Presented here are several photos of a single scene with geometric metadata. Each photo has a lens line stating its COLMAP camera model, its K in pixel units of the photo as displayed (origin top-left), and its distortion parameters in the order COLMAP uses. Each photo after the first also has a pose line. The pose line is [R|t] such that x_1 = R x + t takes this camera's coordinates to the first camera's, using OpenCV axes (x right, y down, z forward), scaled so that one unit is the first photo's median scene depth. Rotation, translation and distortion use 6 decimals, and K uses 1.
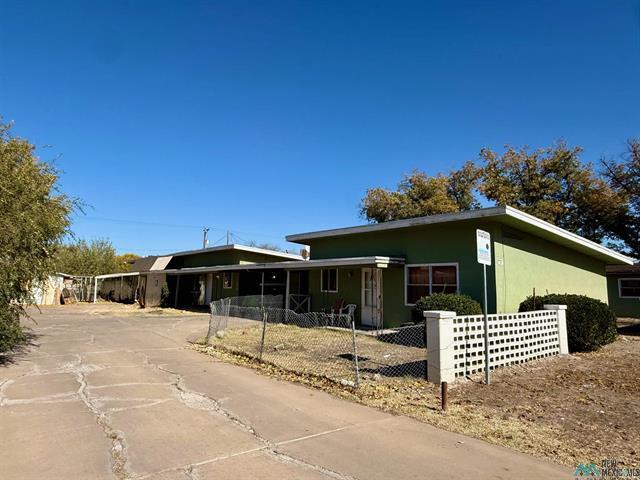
lens RADIAL K [[413.4, 0, 322.6], [0, 413.4, 242.7], [0, 0, 1]] dist [0.004404, 0.001518]
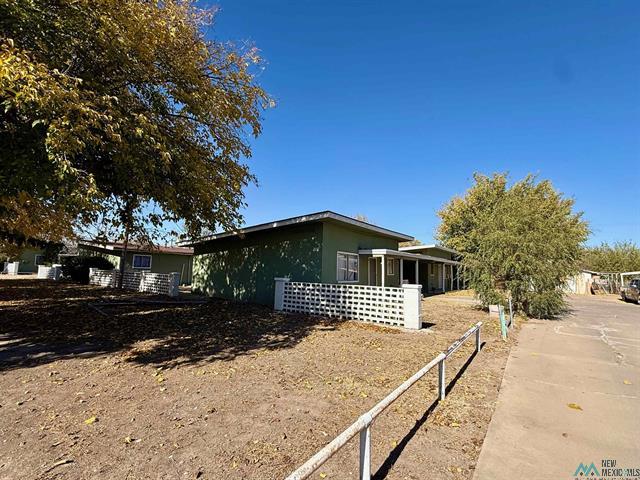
lens RADIAL K [[314.6, 0, 319.5], [0, 314.6, 239.2], [0, 0, 1]] dist [0.003904, -0.000222]
pose [[0.294571, -0.099551, -0.950430, 0.238422], [0.076291, 0.993835, -0.080452, -0.030533], [0.952579, -0.048810, 0.300350, -0.335399]]
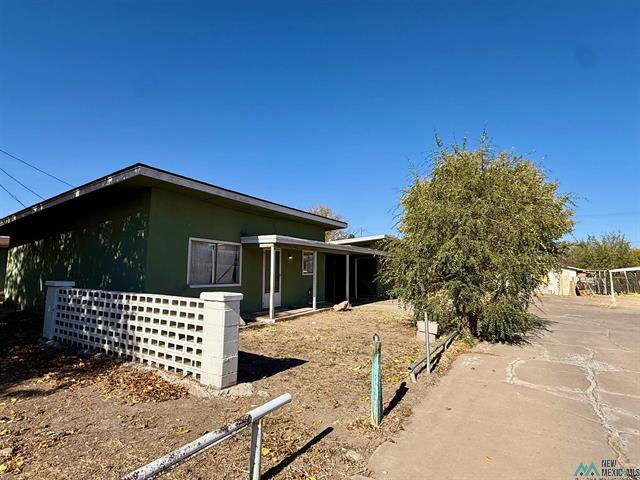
lens RADIAL K [[337.7, 0, 320.3], [0, 337.7, 238.9], [0, 0, 1]] dist [0.015721, -0.002412]
pose [[0.354303, -0.093593, -0.930435, -0.029291], [0.082683, 0.994217, -0.068524, 0.010811], [0.931468, -0.052653, 0.359992, 0.100963]]
